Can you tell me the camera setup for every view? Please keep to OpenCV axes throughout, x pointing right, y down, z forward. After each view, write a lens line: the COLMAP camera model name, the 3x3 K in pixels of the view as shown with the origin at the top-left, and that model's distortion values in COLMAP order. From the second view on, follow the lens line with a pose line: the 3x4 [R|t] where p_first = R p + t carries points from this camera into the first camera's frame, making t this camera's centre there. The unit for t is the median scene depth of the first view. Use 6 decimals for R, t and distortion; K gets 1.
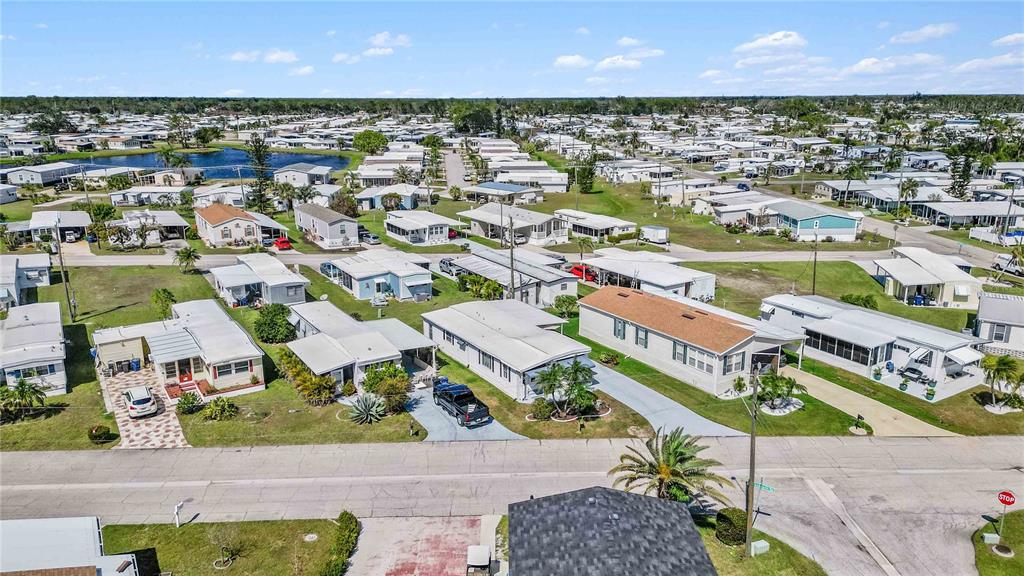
lens RADIAL K [[720.3, 0, 525.7], [0, 720.3, 288.0], [0, 0, 1]] dist [0.073782, -0.080412]
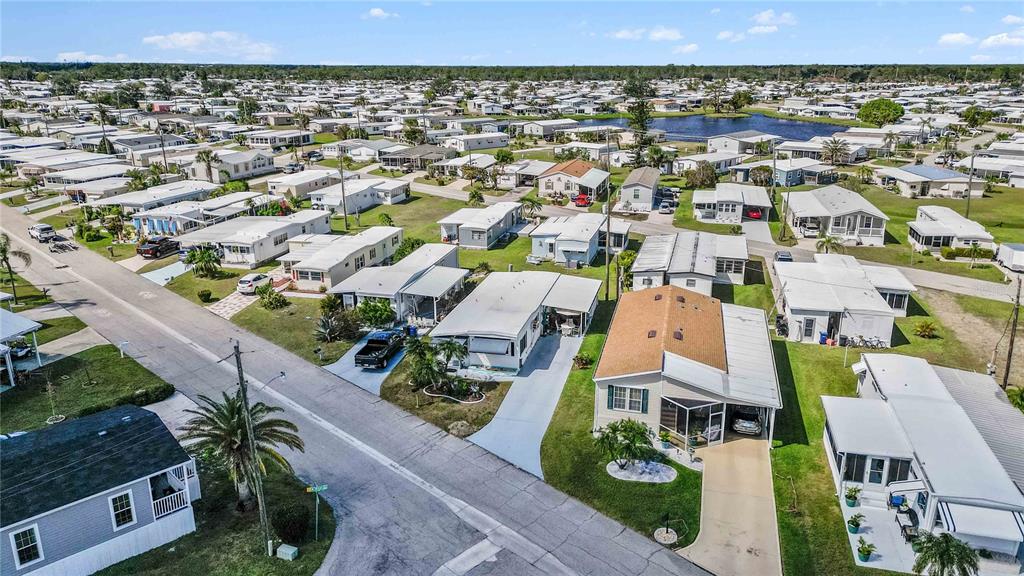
lens RADIAL K [[740.1, 0, 508.4], [0, 740.1, 284.2], [0, 0, 1]] dist [0.078443, -0.091240]
pose [[0.682398, 0.207490, -0.700914, 0.510173], [-0.186933, 0.976519, 0.107081, -0.052260], [0.706674, 0.057952, 0.705161, 0.249360]]
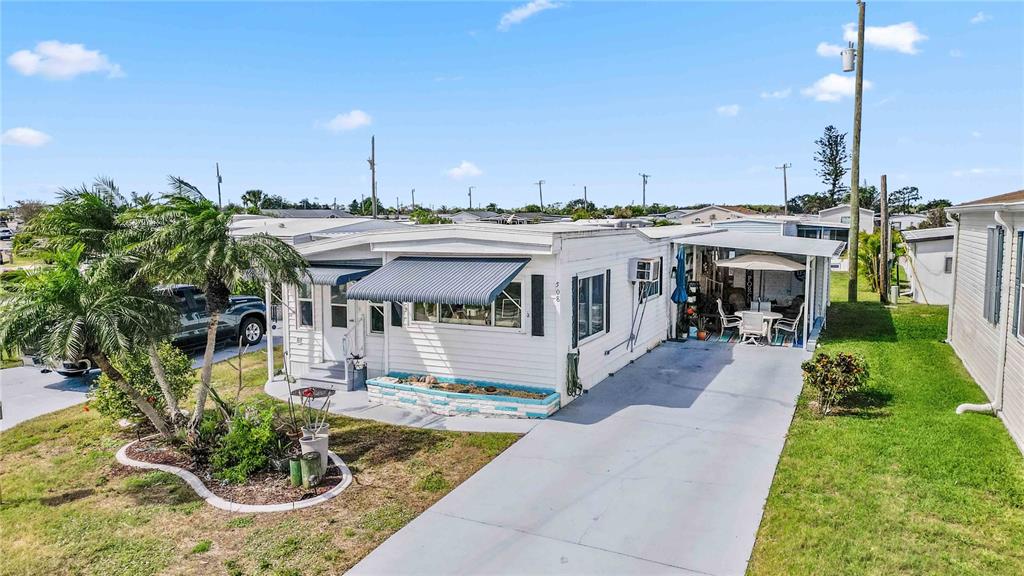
lens RADIAL K [[732.5, 0, 508.8], [0, 732.5, 283.6], [0, 0, 1]] dist [0.075104, -0.082084]
pose [[0.518711, 0.075935, -0.851571, 0.188424], [-0.224246, 0.973259, -0.049807, 0.080434], [0.825017, 0.216797, 0.521868, 0.637303]]
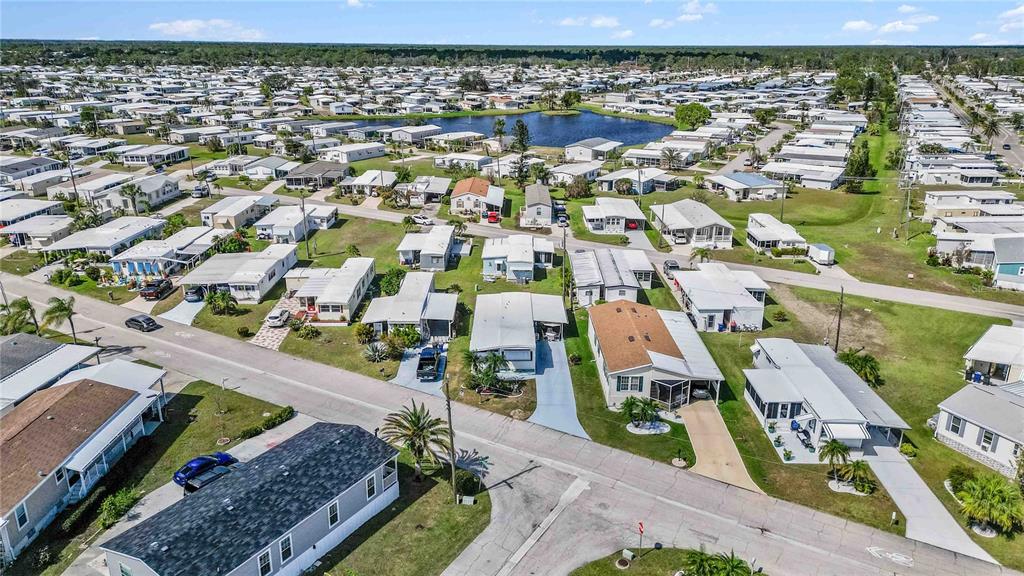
lens RADIAL K [[740.1, 0, 508.4], [0, 740.1, 284.2], [0, 0, 1]] dist [0.078443, -0.091240]
pose [[0.838892, 0.170886, -0.516776, 0.507515], [-0.142269, 0.985272, 0.094859, -0.100775], [0.525375, -0.006055, 0.850849, -0.095287]]
